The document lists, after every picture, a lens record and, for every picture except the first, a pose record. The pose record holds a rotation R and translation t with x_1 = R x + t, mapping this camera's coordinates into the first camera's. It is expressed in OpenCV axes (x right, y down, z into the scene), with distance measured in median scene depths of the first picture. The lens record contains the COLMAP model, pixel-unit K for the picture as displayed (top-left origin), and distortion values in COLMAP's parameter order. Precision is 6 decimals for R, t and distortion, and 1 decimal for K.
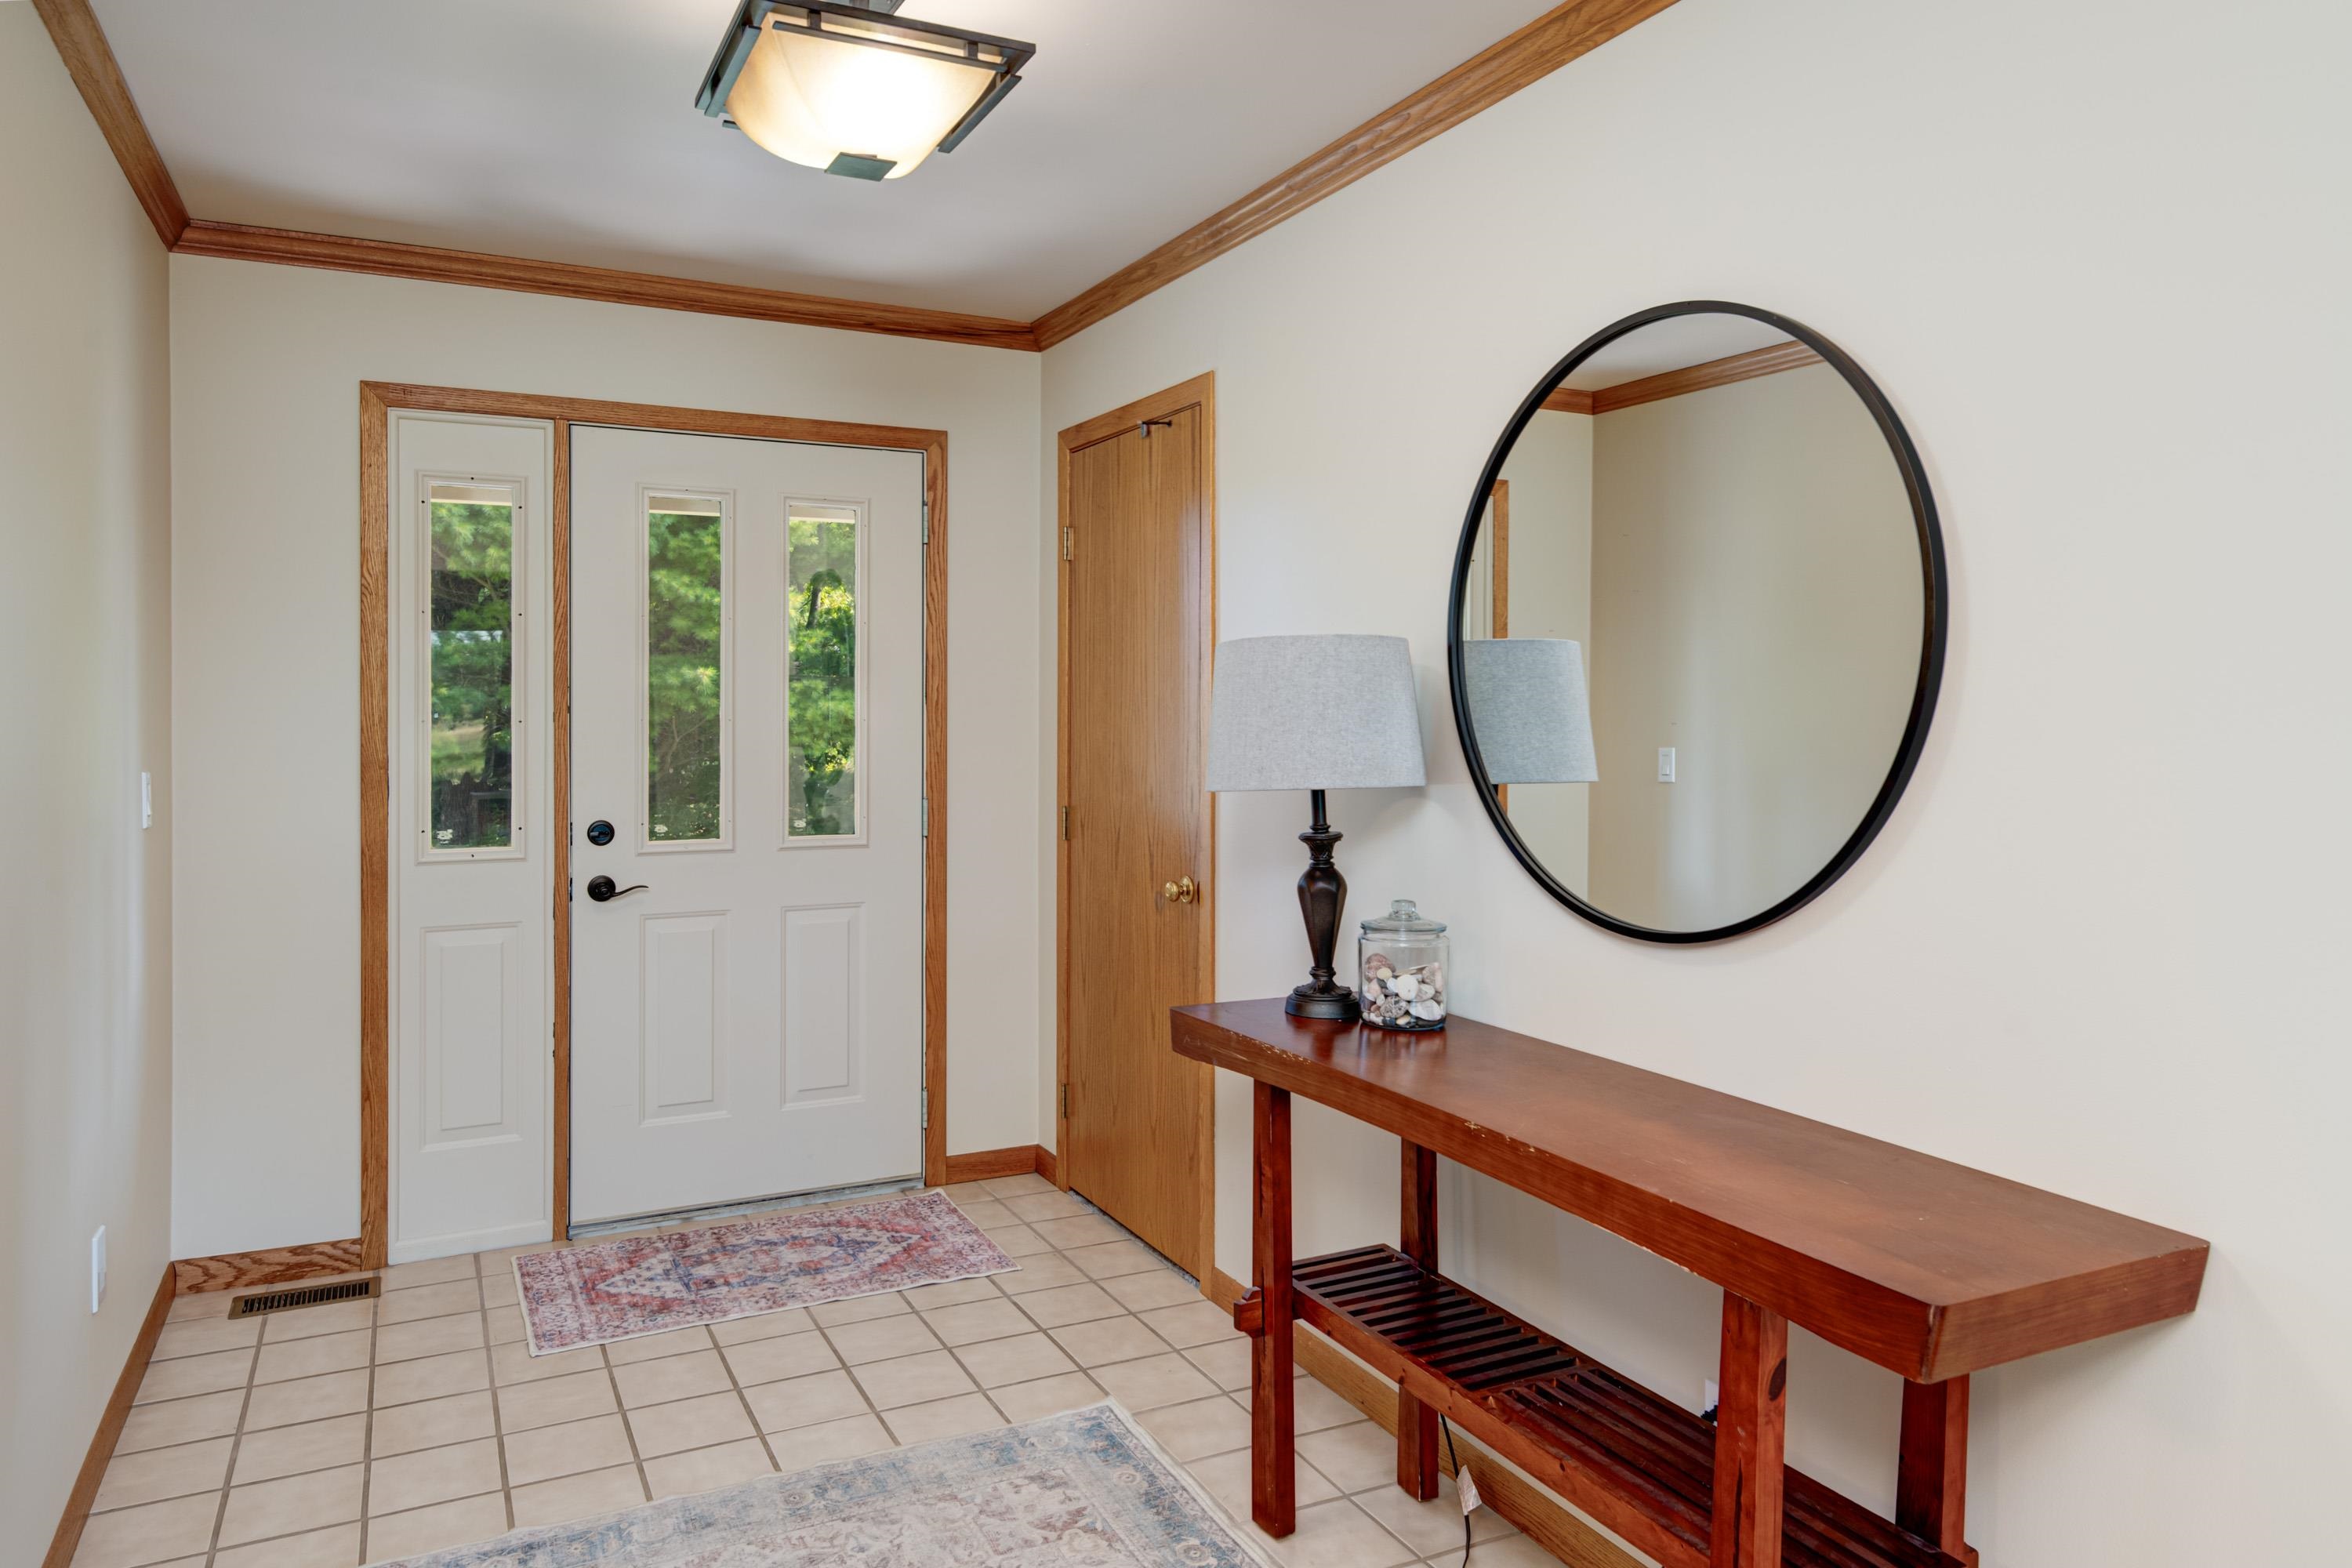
lens RADIAL K [[1468.1, 0, 1189.7], [0, 1468.1, 725.5], [0, 0, 1]] dist [0.013975, -0.007802]
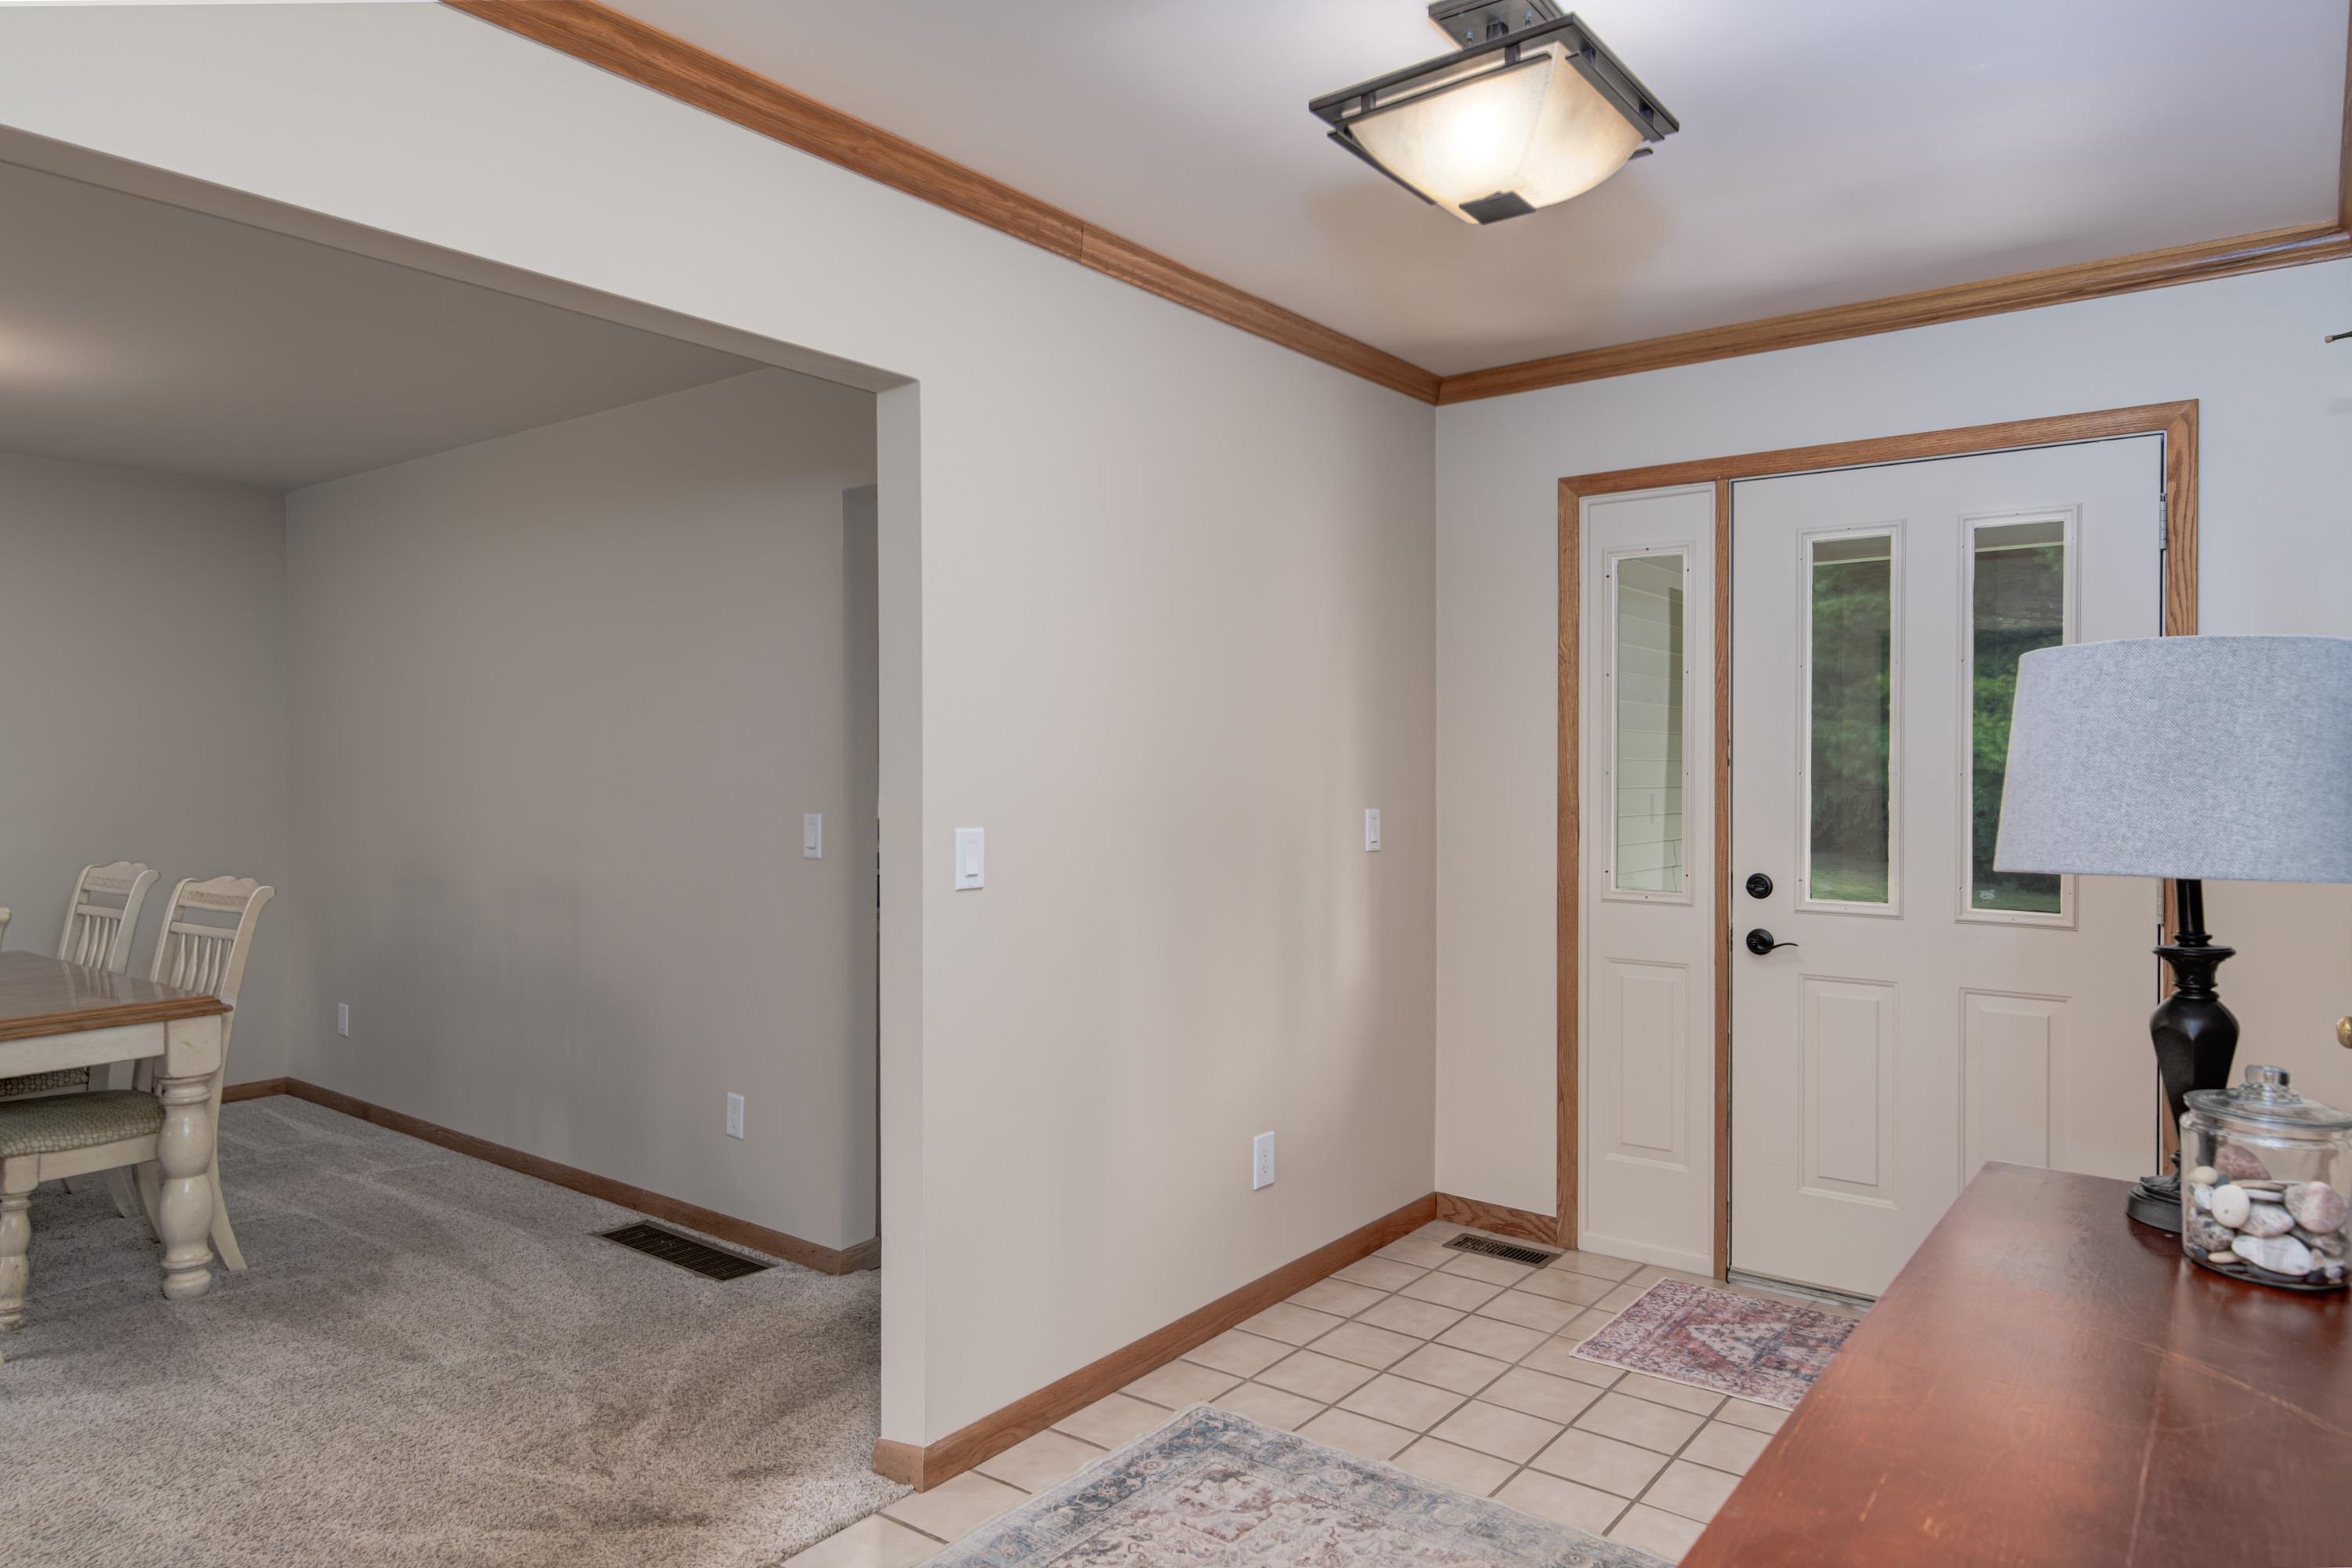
lens RADIAL K [[1468.1, 0, 1201.3], [0, 1468.1, 781.0], [0, 0, 1]] dist [0.013975, -0.007802]
pose [[0.452701, 0.010230, -0.891604, 0.344685], [-0.012556, 0.999908, 0.005098, 0.001757], [0.891574, 0.008887, 0.452788, 0.228559]]
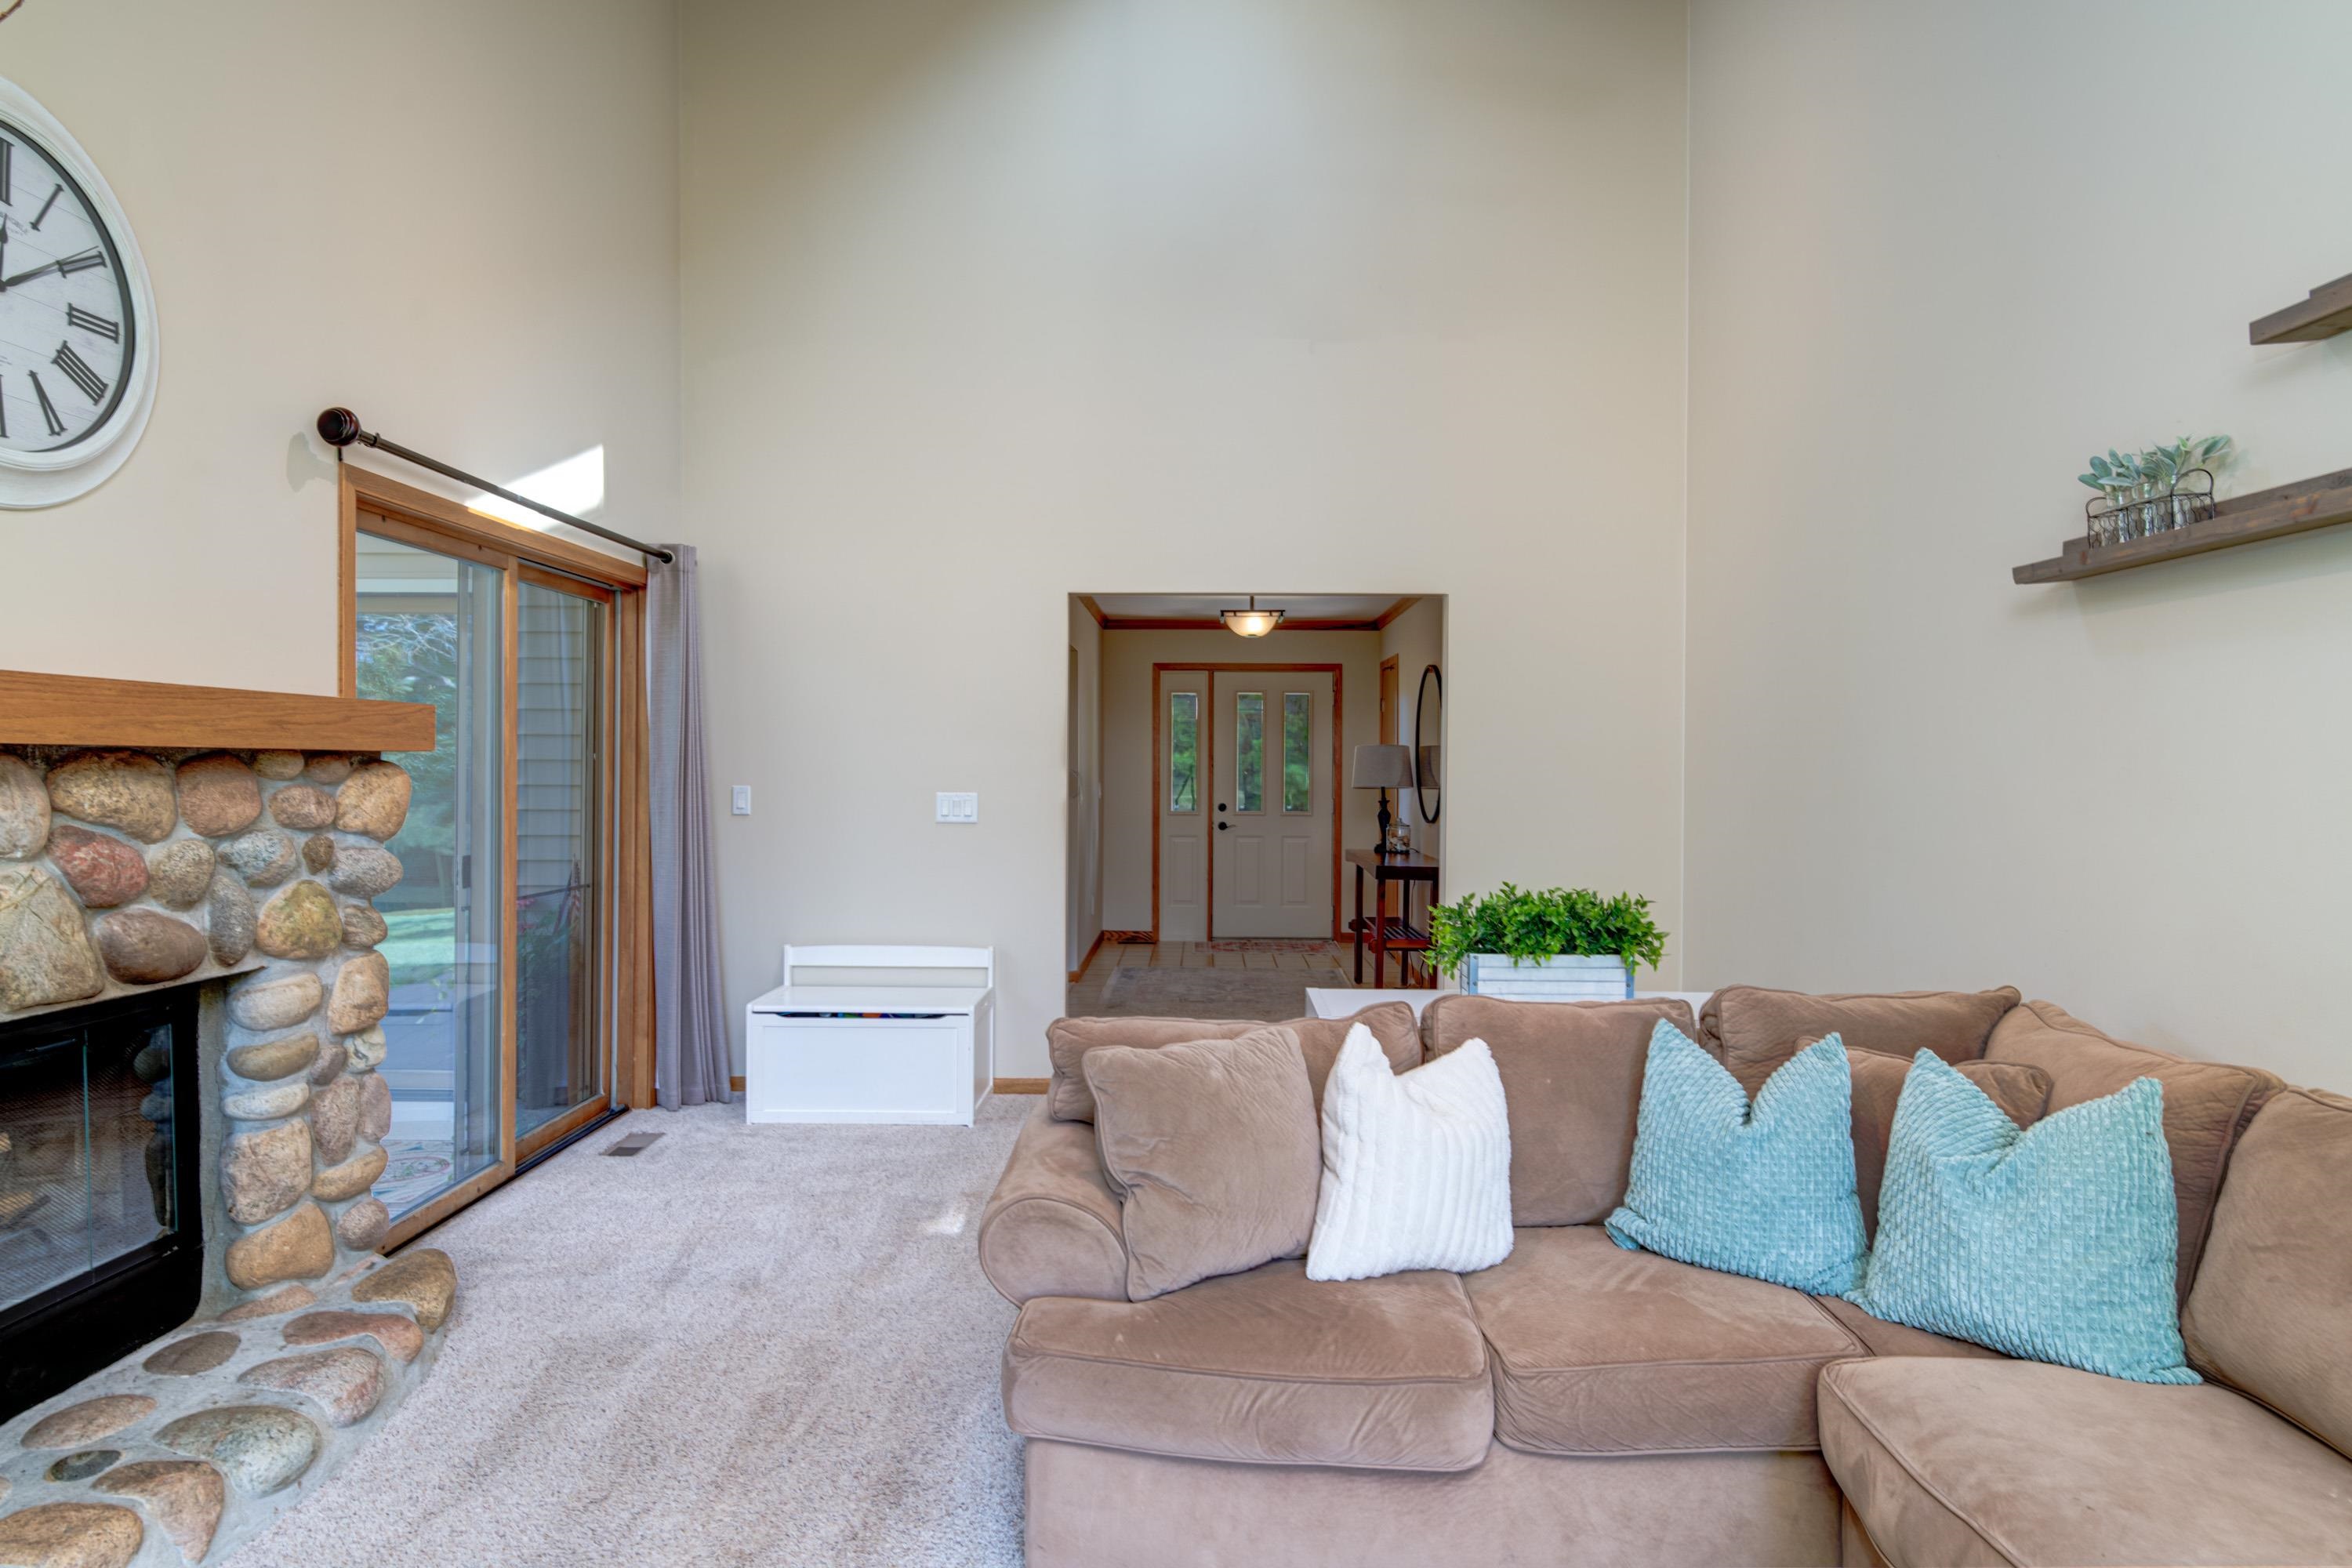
lens RADIAL K [[1350.6, 0, 1194.5], [0, 1350.6, 782.0], [0, 0, 1]] dist [0.000229, 0.000448]
pose [[0.888072, 0.007765, -0.459639, 0.878464], [-0.007241, 0.999970, 0.002902, 0.015510], [0.459647, 0.000751, 0.888101, -1.584430]]
